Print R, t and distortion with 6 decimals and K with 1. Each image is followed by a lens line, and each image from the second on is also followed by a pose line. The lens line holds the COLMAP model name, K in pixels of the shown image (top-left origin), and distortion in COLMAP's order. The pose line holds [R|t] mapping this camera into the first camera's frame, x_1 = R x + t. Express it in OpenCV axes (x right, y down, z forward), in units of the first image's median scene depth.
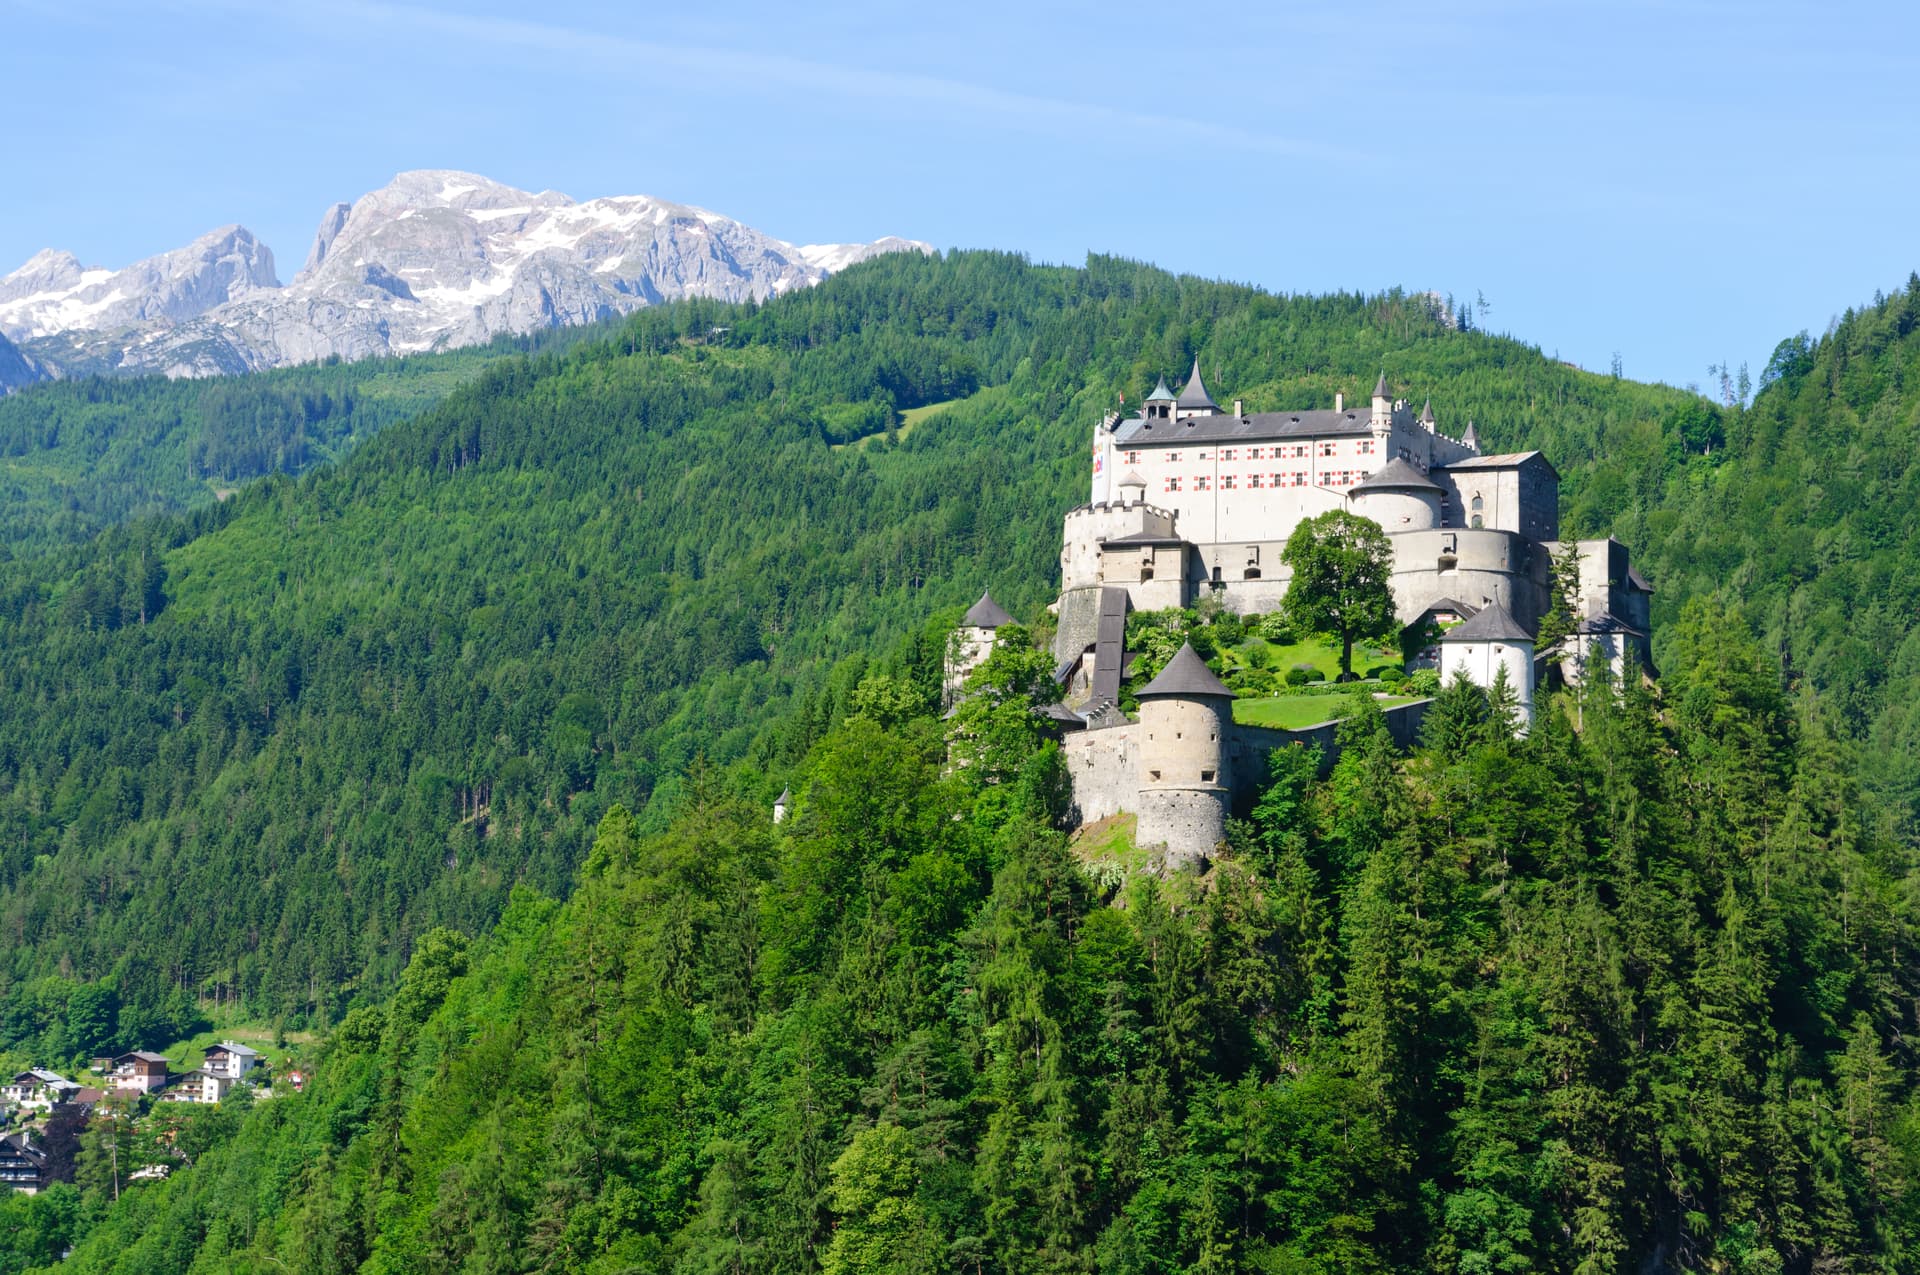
lens RADIAL K [[3707.6, 0, 960.0], [0, 3707.6, 637.5], [0, 0, 1]] dist [0.203004, 0.180036]
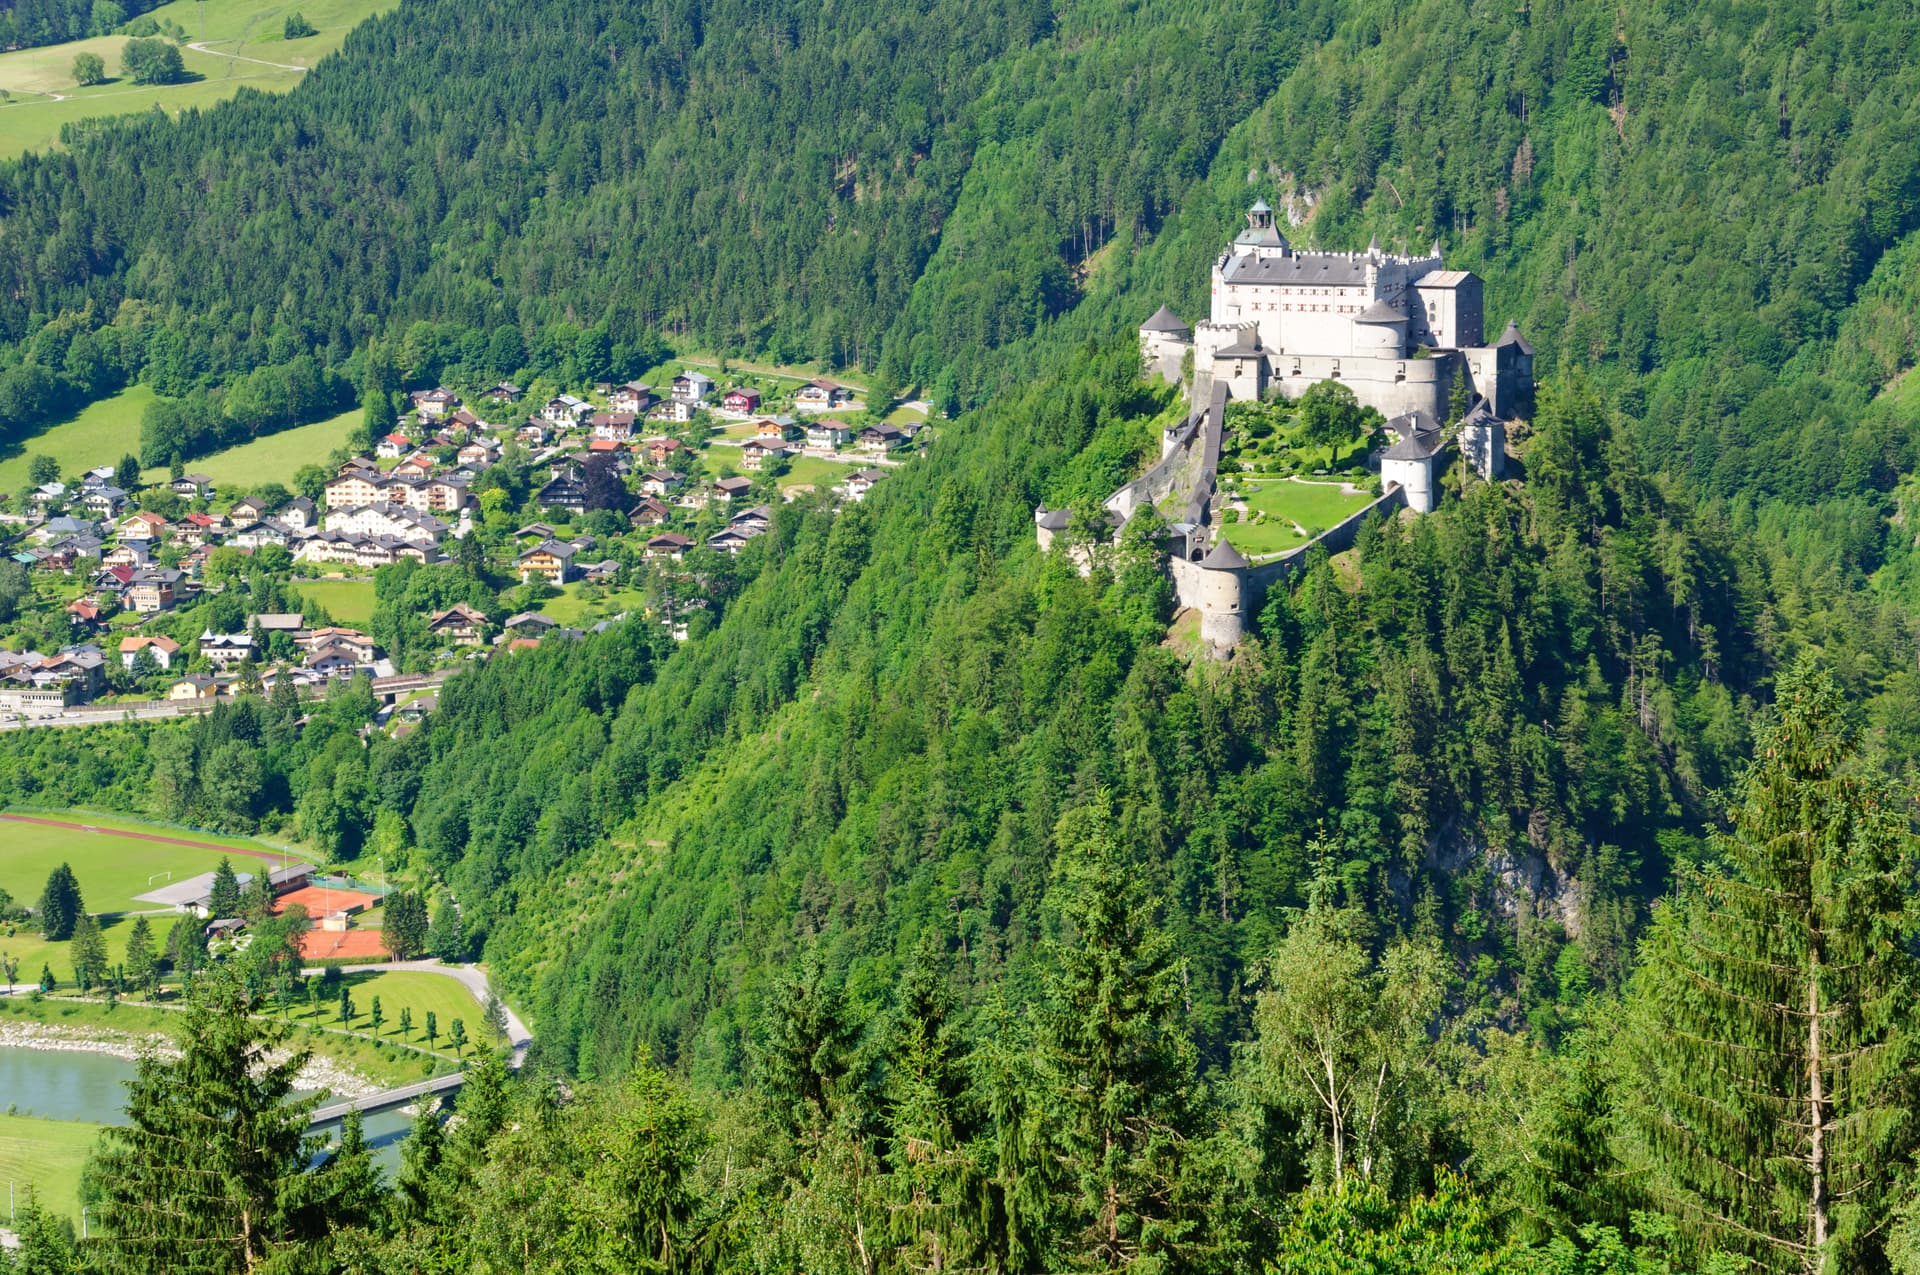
lens RADIAL K [[3707.6, 0, 960.0], [0, 3707.6, 637.5], [0, 0, 1]] dist [0.203004, 0.180036]
pose [[0.995114, -0.020474, -0.096587, 0.104109], [0.048532, 0.953351, 0.297936, -0.520444], [0.085982, -0.301168, 0.949687, -0.899025]]
